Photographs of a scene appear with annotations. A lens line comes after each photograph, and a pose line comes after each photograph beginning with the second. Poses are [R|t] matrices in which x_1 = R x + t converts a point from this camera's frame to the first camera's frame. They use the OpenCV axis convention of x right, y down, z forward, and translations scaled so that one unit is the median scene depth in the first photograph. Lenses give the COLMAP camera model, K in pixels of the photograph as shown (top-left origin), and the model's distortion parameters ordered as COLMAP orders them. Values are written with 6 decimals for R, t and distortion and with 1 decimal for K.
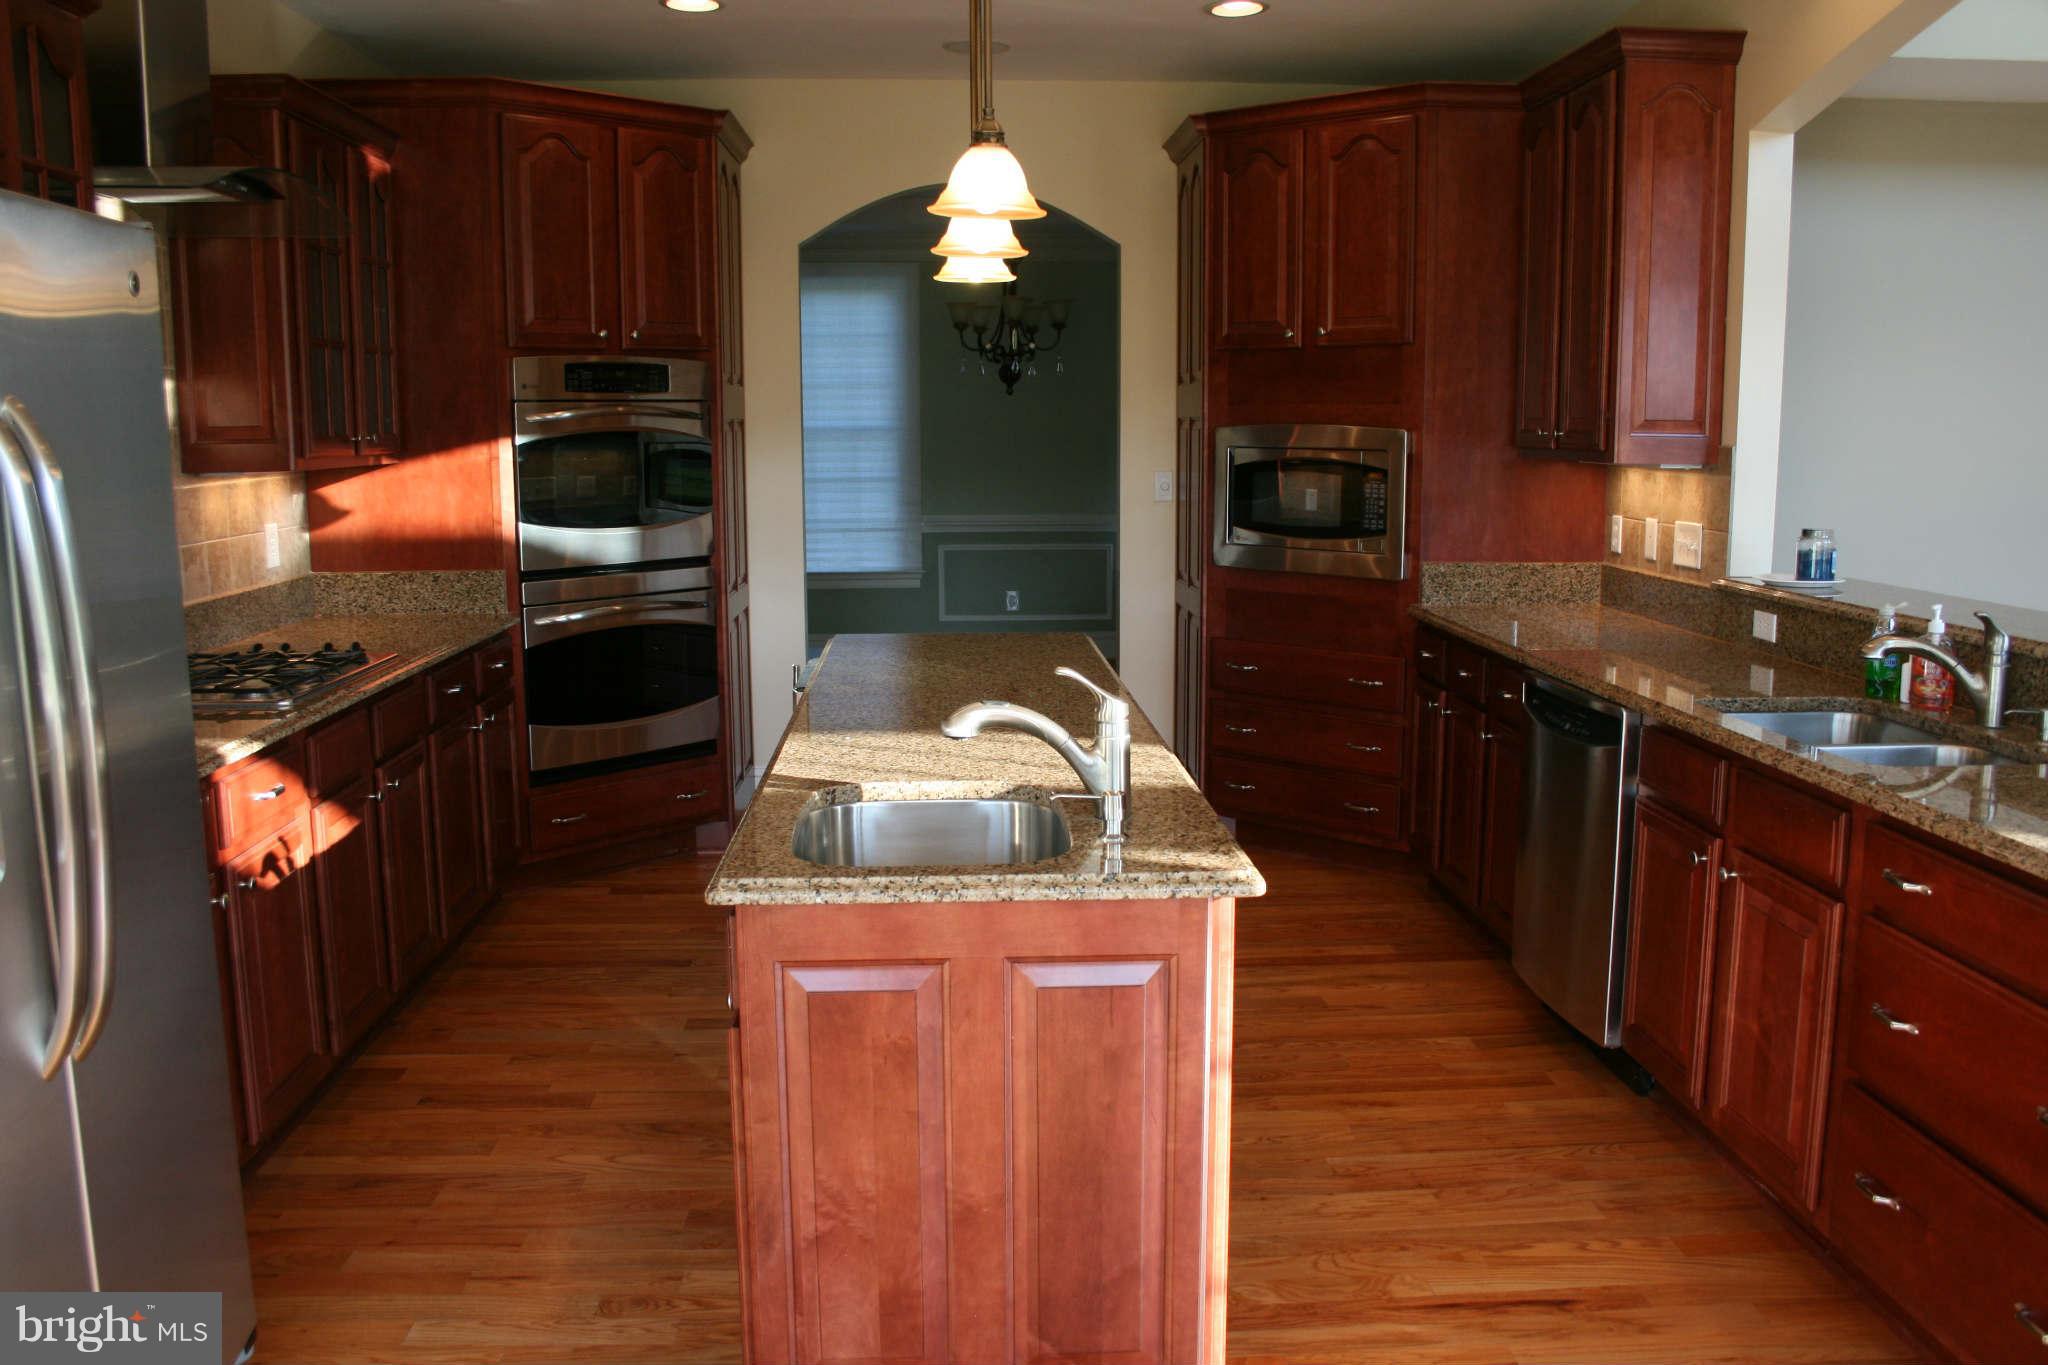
lens RADIAL K [[1718.5, 0, 1035.7], [0, 1718.5, 677.4], [0, 0, 1]] dist [-0.151587, 0.127904]
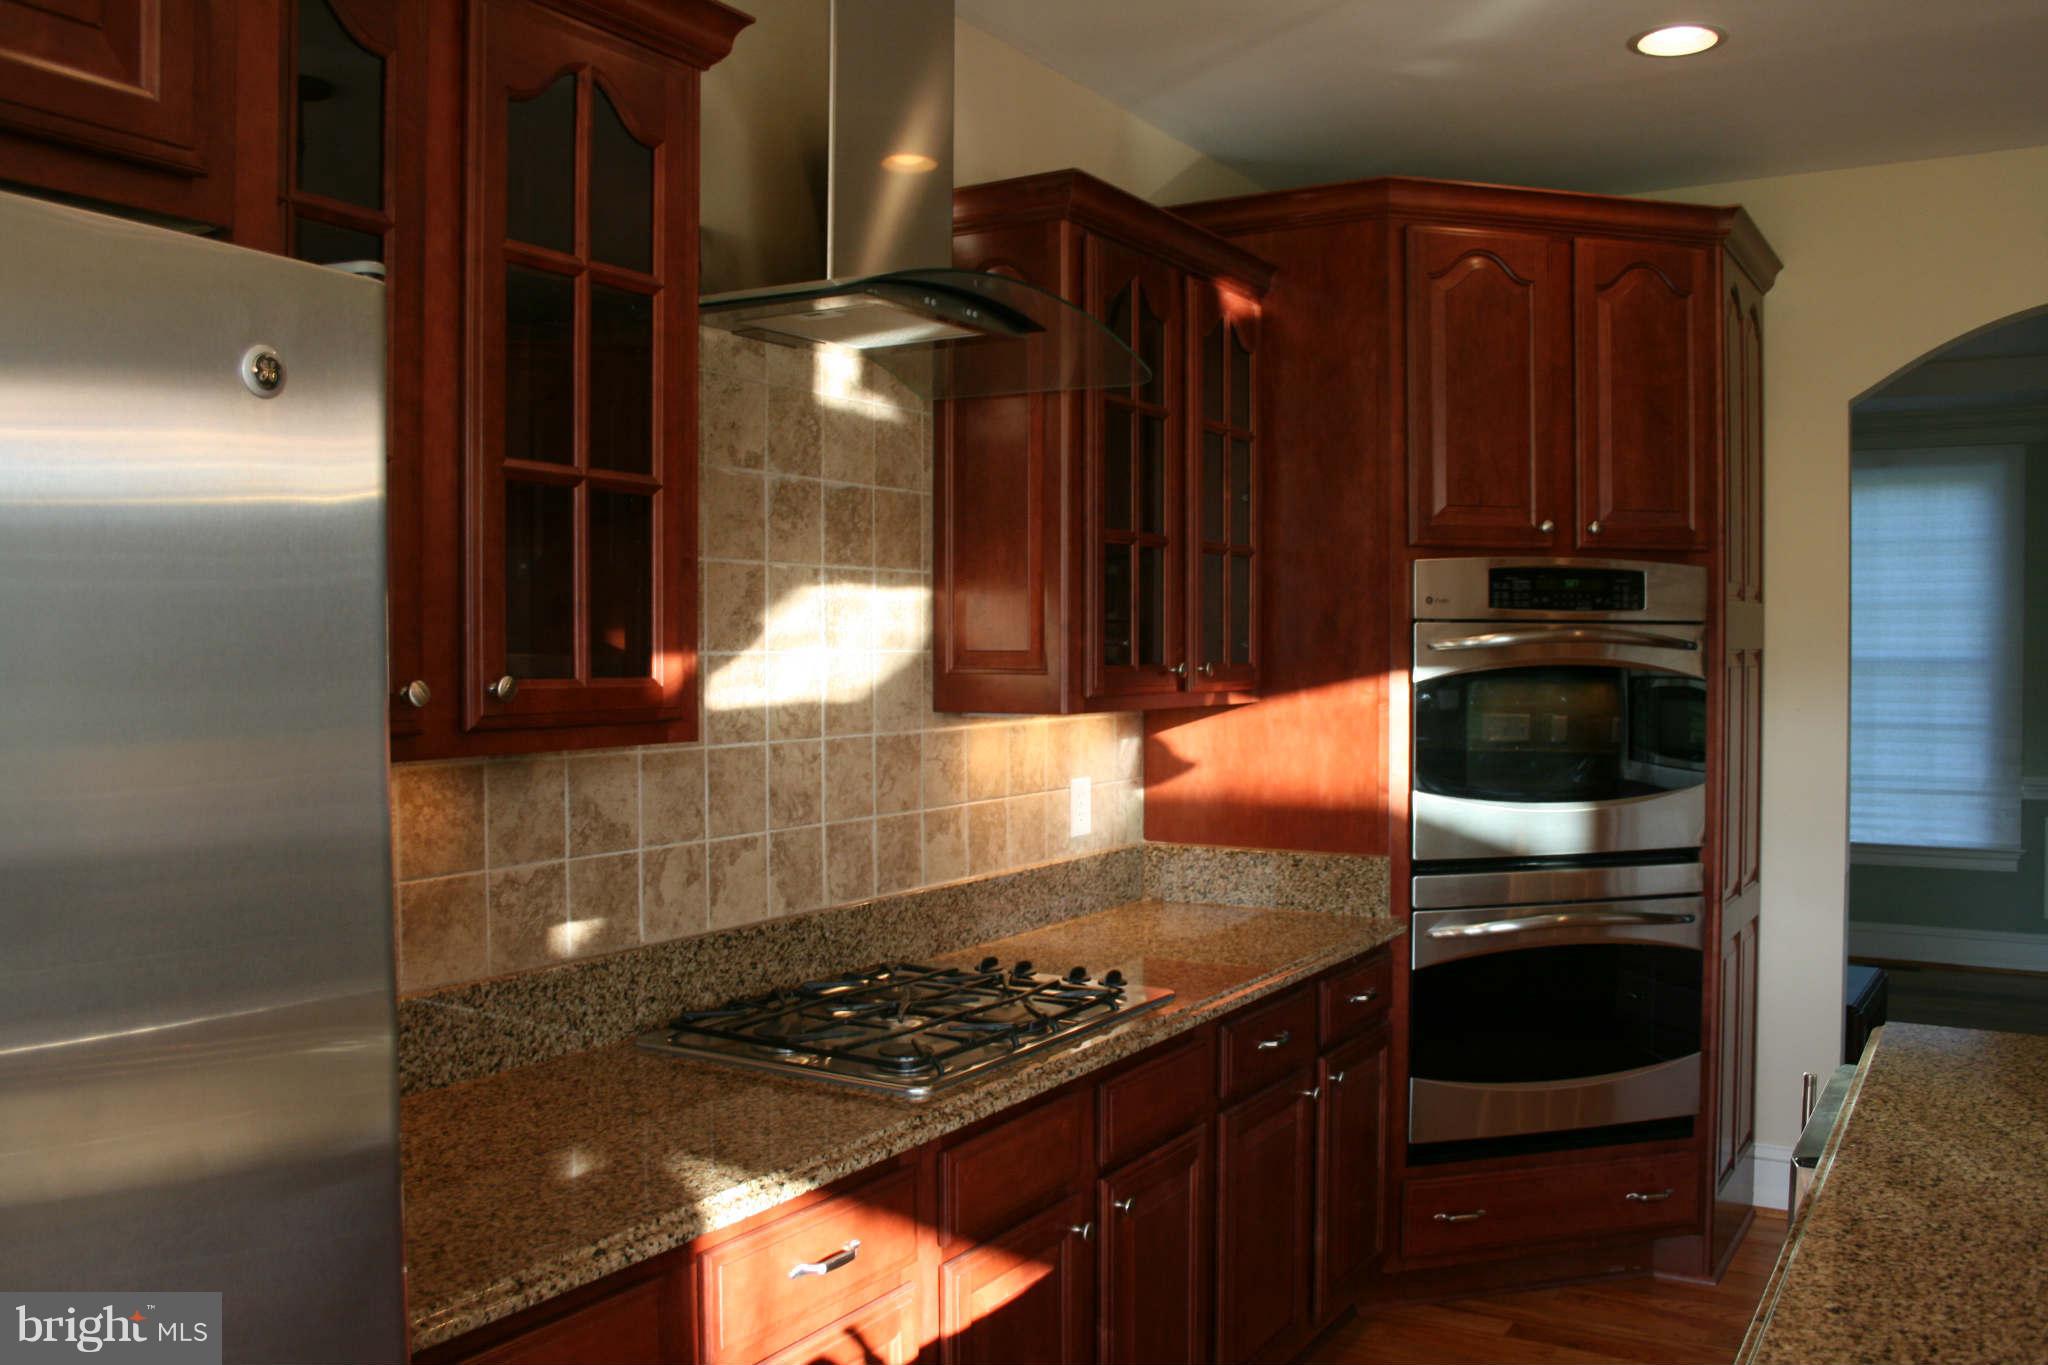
lens RADIAL K [[1718.5, 0, 1038.0], [0, 1718.5, 679.6], [0, 0, 1]] dist [-0.151587, 0.127904]
pose [[0.827950, 0.013695, -0.560634, -0.038183], [-0.085572, 0.991080, -0.102165, -0.053943], [0.554234, 0.132562, 0.821737, 0.338523]]
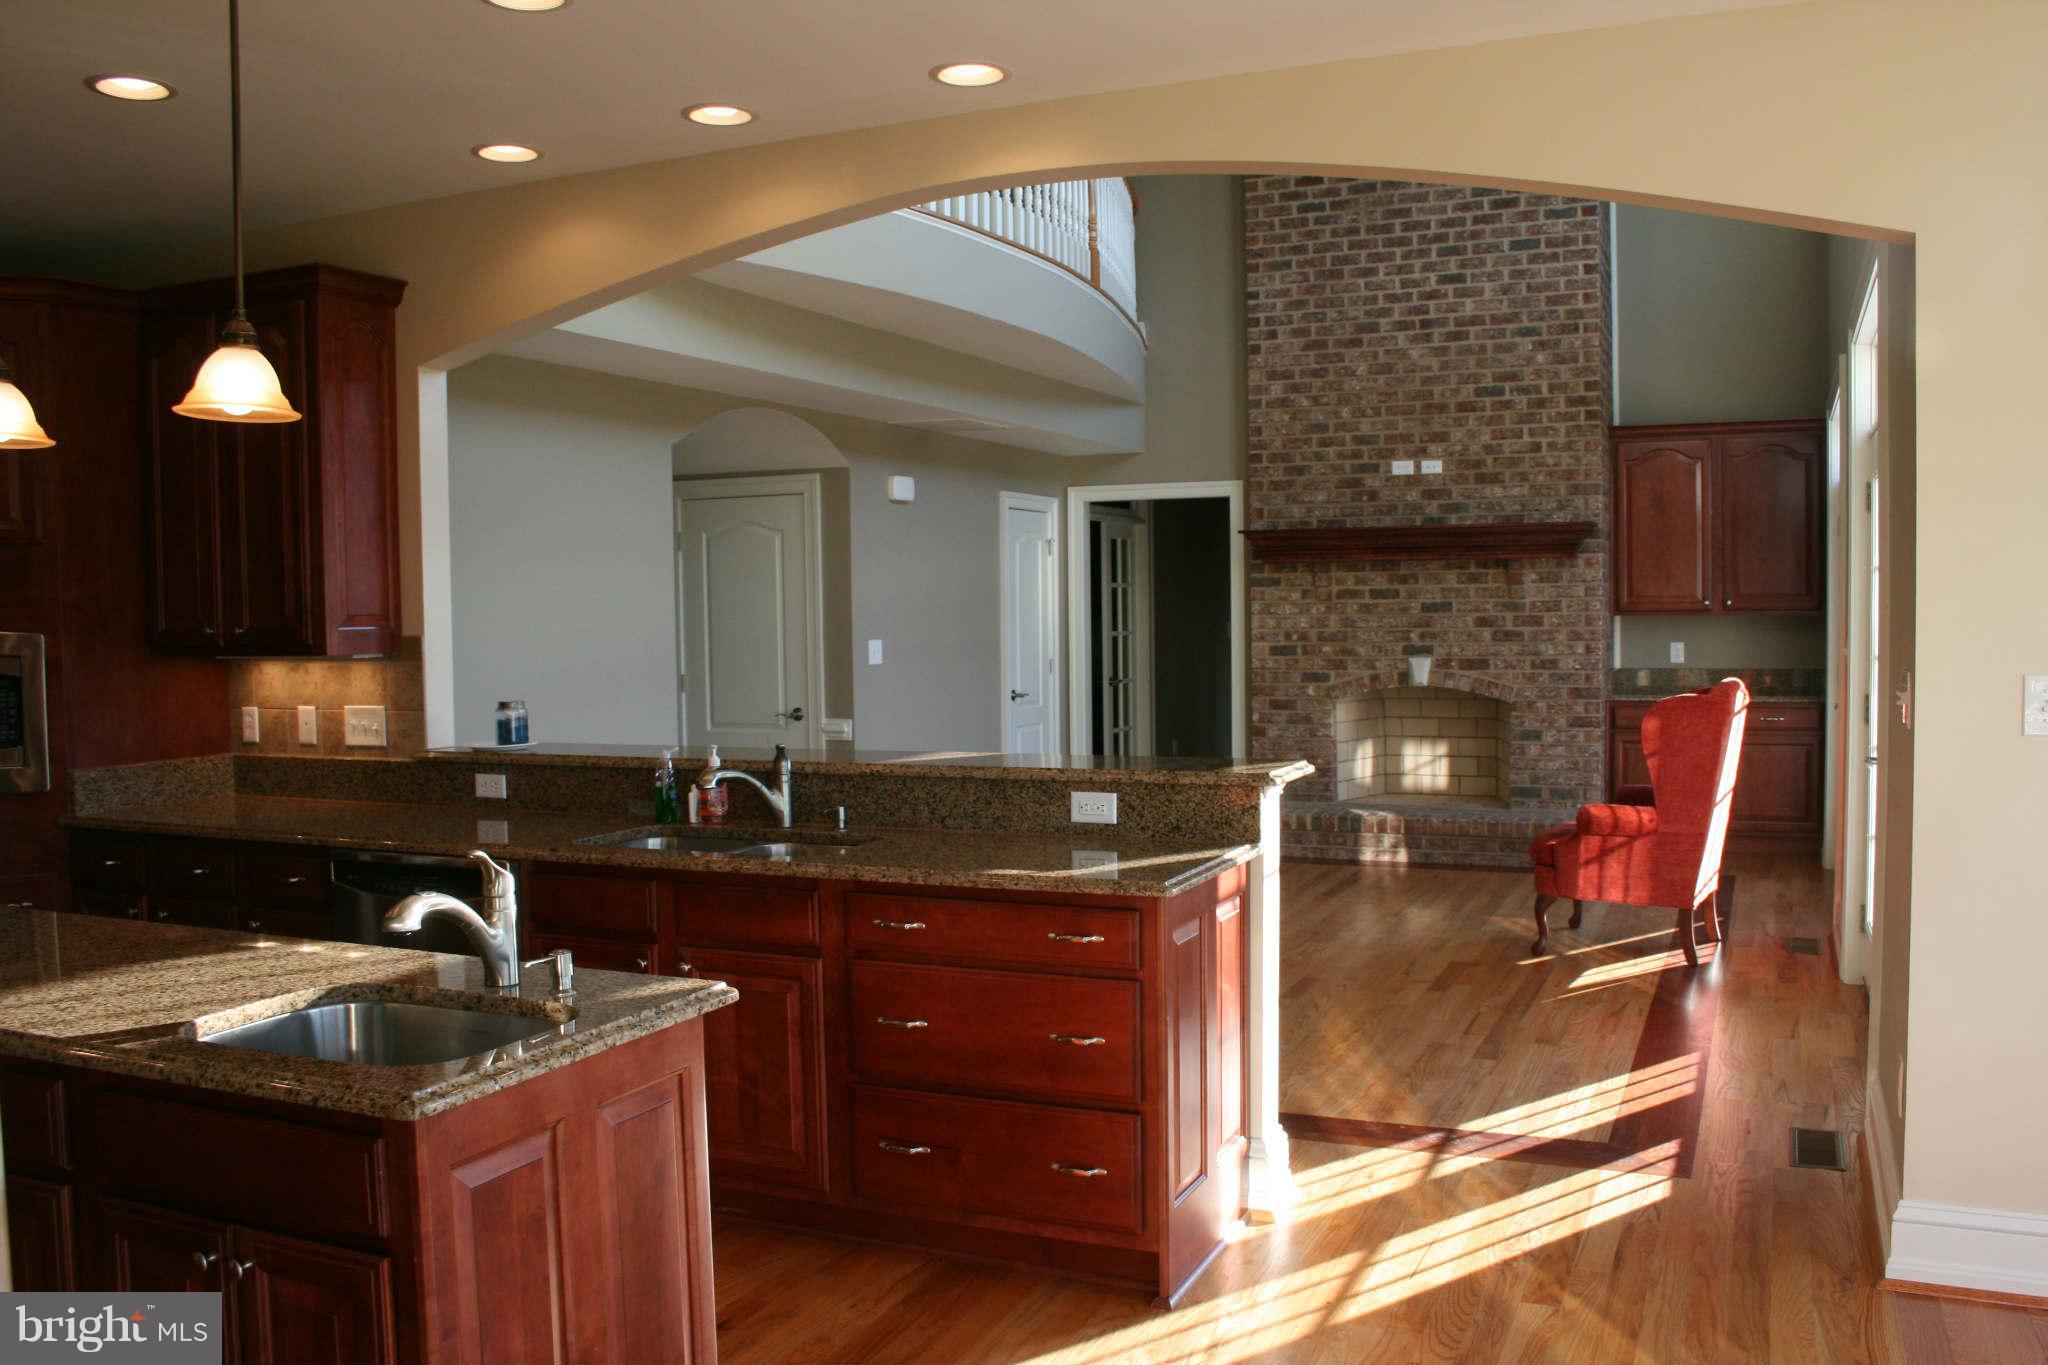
lens RADIAL K [[1718.5, 0, 1026.3], [0, 1718.5, 673.7], [0, 0, 1]] dist [-0.151587, 0.127904]
pose [[0.465970, -0.044460, 0.883683, -0.369155], [0.147196, 0.988715, -0.027873, -0.017201], [-0.872471, 0.143063, 0.467255, 0.093857]]
